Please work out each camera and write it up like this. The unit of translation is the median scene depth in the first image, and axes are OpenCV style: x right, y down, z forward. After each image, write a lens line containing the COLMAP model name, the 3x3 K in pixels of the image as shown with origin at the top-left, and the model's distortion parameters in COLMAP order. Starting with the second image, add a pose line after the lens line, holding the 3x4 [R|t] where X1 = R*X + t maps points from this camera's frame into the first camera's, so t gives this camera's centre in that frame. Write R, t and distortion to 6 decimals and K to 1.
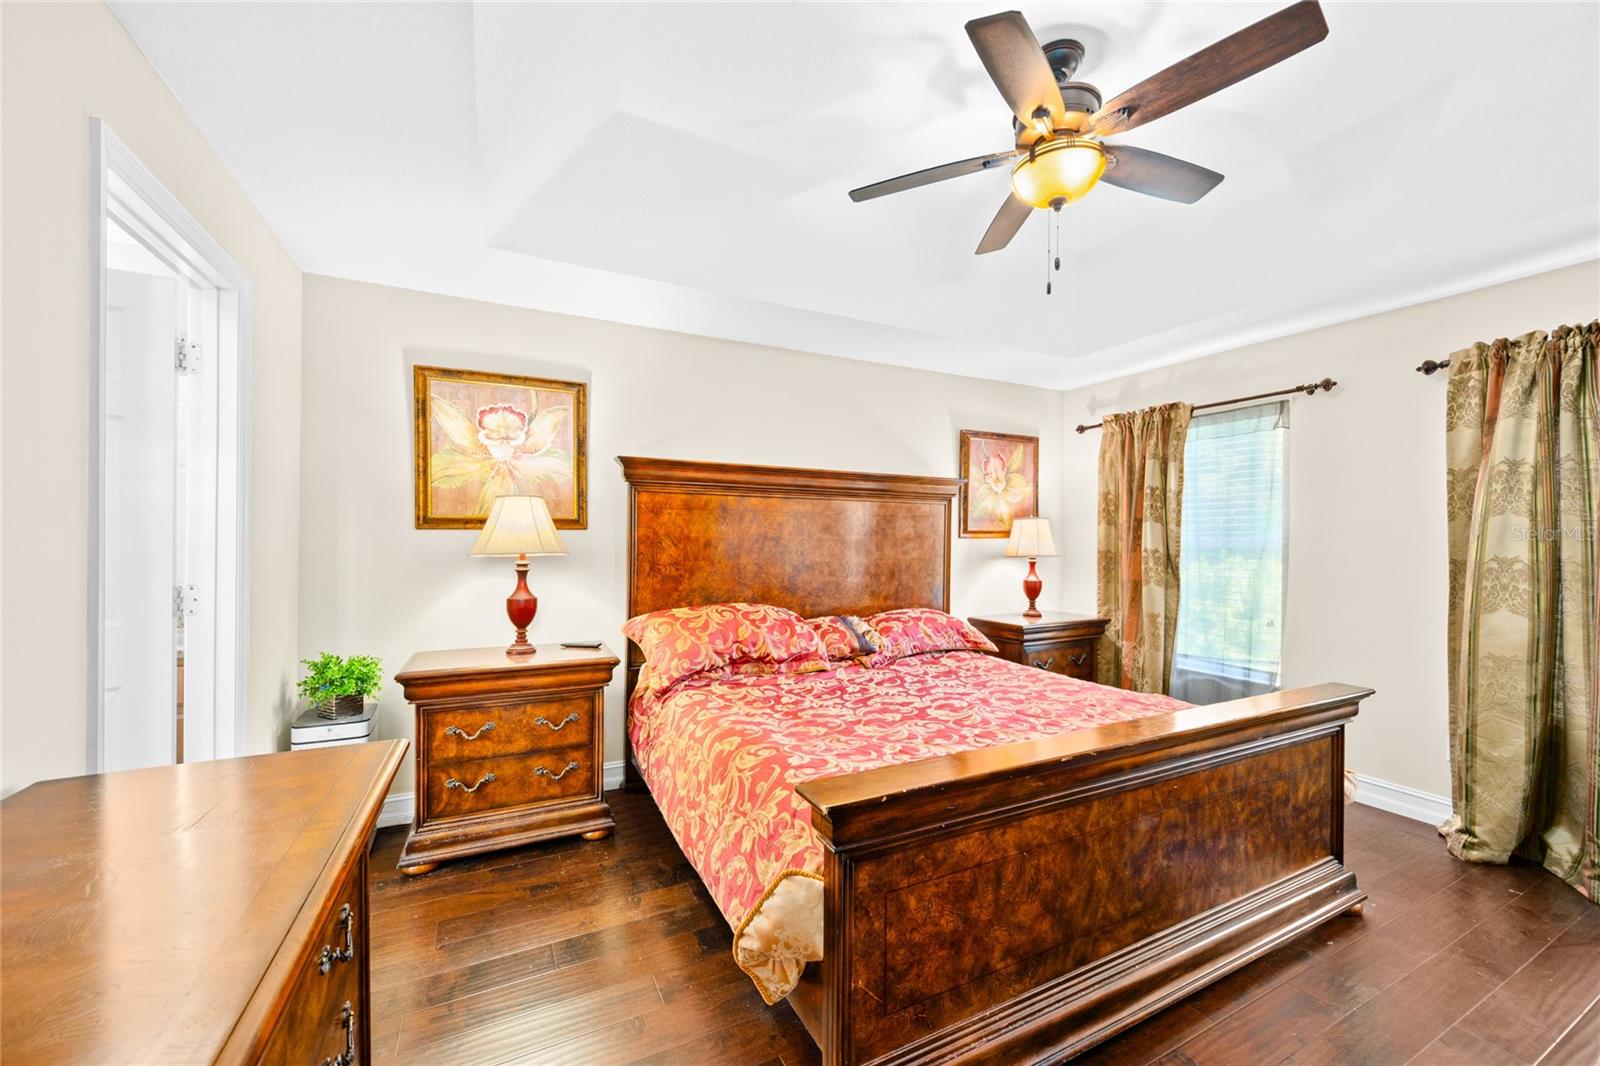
lens RADIAL K [[614.7, 0, 803.1], [0, 614.7, 544.7], [0, 0, 1]] dist [0.001165, 0.000074]
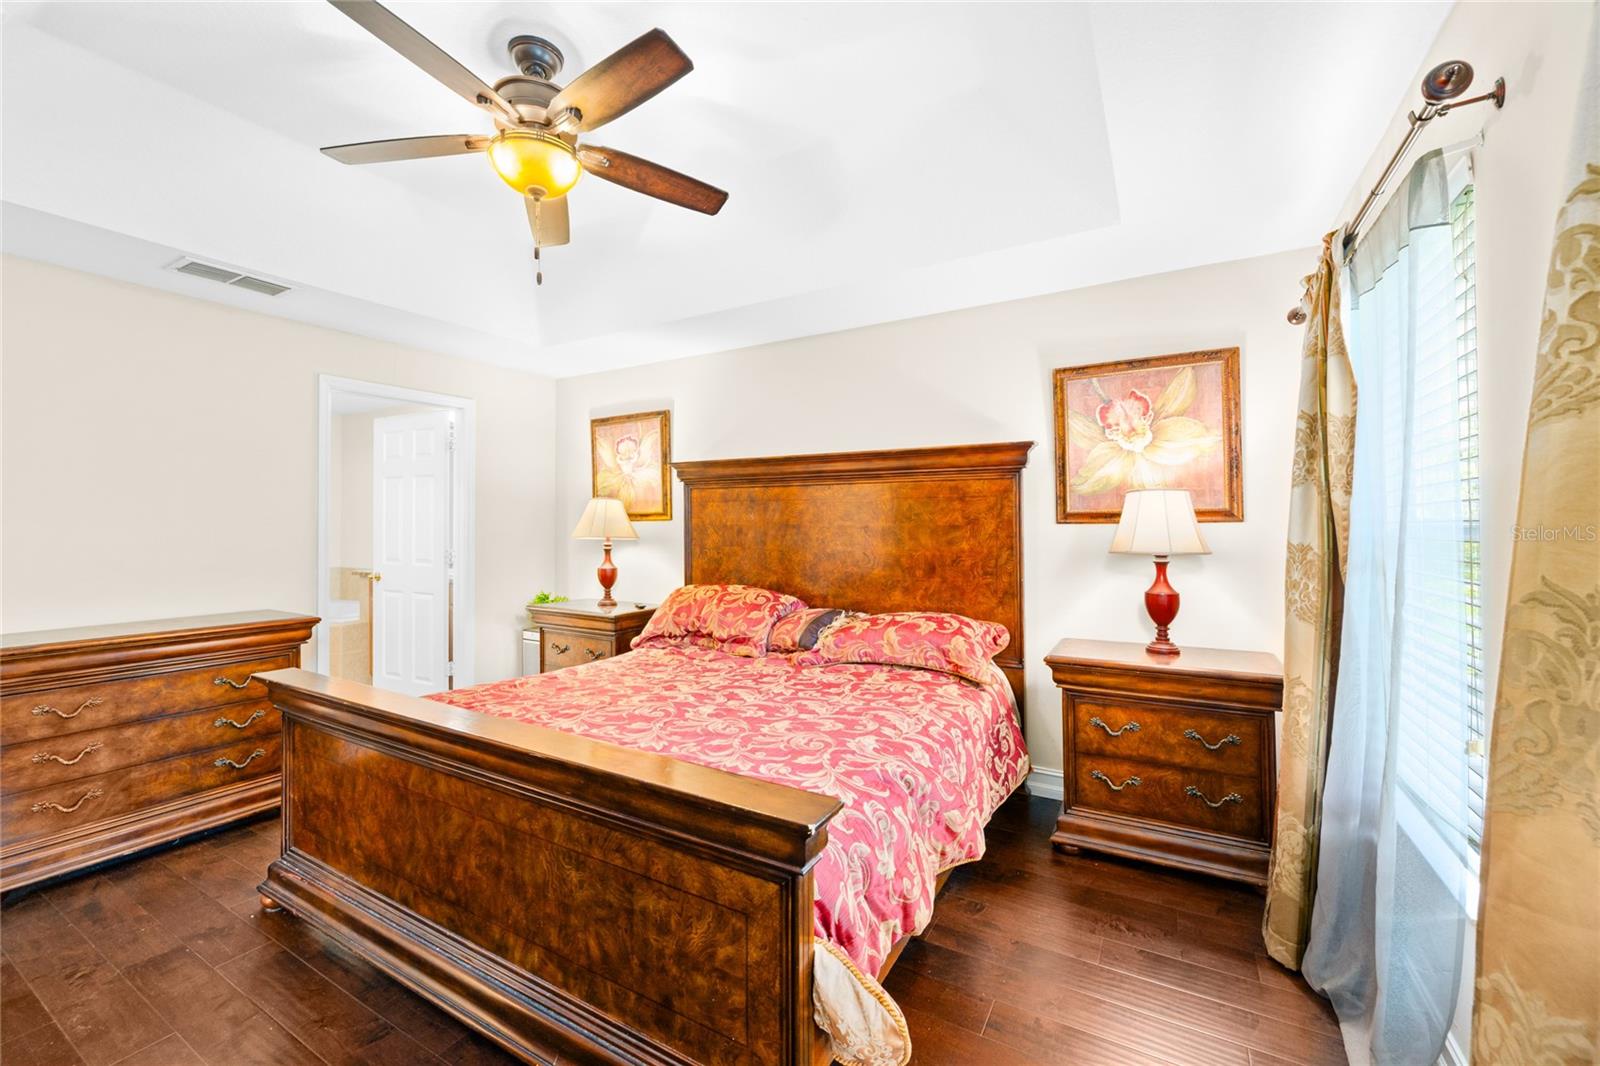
lens RADIAL K [[627.0, 0, 806.1], [0, 627.0, 526.2], [0, 0, 1]] dist [0.001022, -0.000048]
pose [[0.556026, -0.006374, -0.831140, 0.828332], [-0.005856, 0.999916, -0.011585, 0.001749], [0.831144, 0.011309, 0.555942, 0.442335]]
